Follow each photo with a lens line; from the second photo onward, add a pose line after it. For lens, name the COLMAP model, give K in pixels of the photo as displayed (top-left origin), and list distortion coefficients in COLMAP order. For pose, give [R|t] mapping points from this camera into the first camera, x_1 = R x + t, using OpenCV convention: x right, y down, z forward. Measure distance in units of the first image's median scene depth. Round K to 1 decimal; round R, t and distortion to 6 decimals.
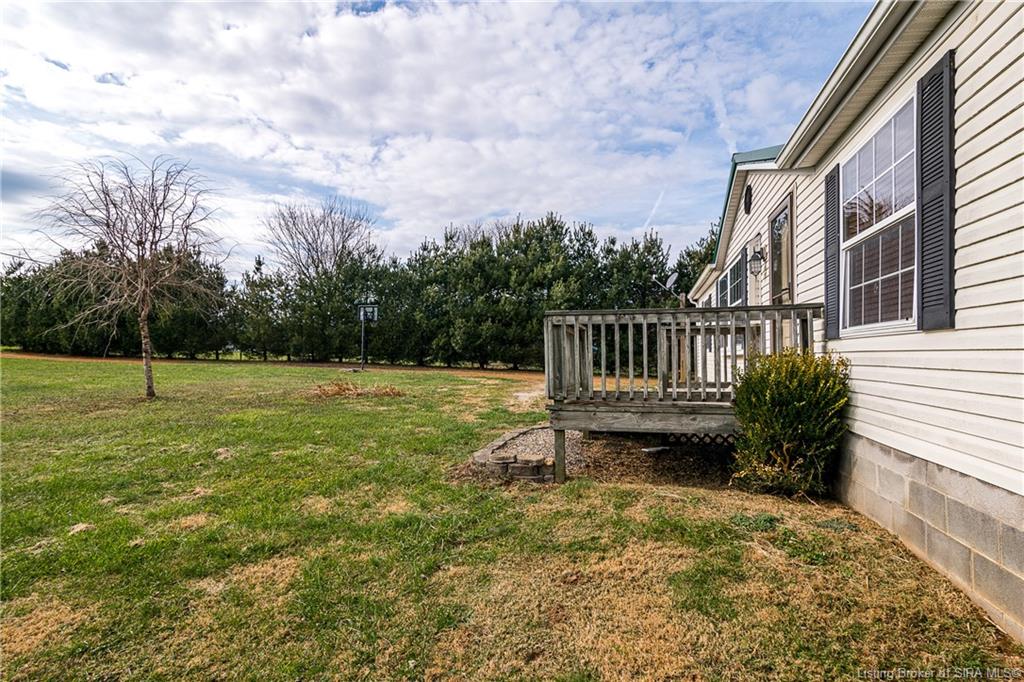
lens RADIAL K [[494.4, 0, 516.3], [0, 494.4, 336.4], [0, 0, 1]] dist [-0.002086, 0.001347]
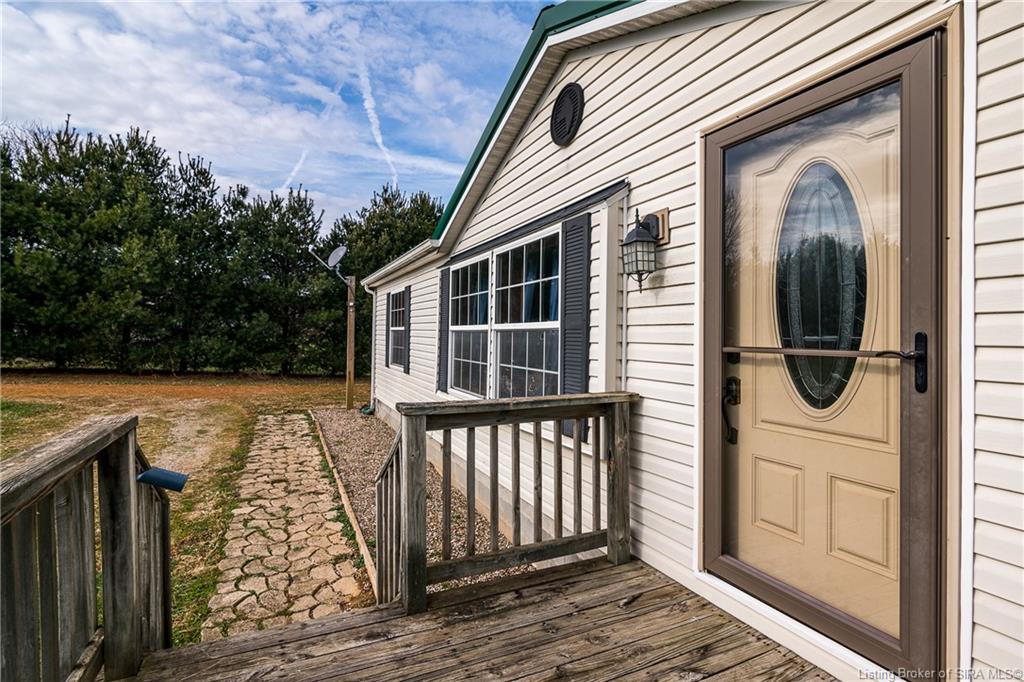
lens RADIAL K [[494.4, 0, 516.3], [0, 494.4, 336.4], [0, 0, 1]] dist [-0.002086, 0.001347]
pose [[0.783501, 0.007430, 0.621346, 0.059224], [-0.039500, 0.998502, 0.037868, -0.021885], [-0.620133, -0.054213, 0.782621, 0.164241]]
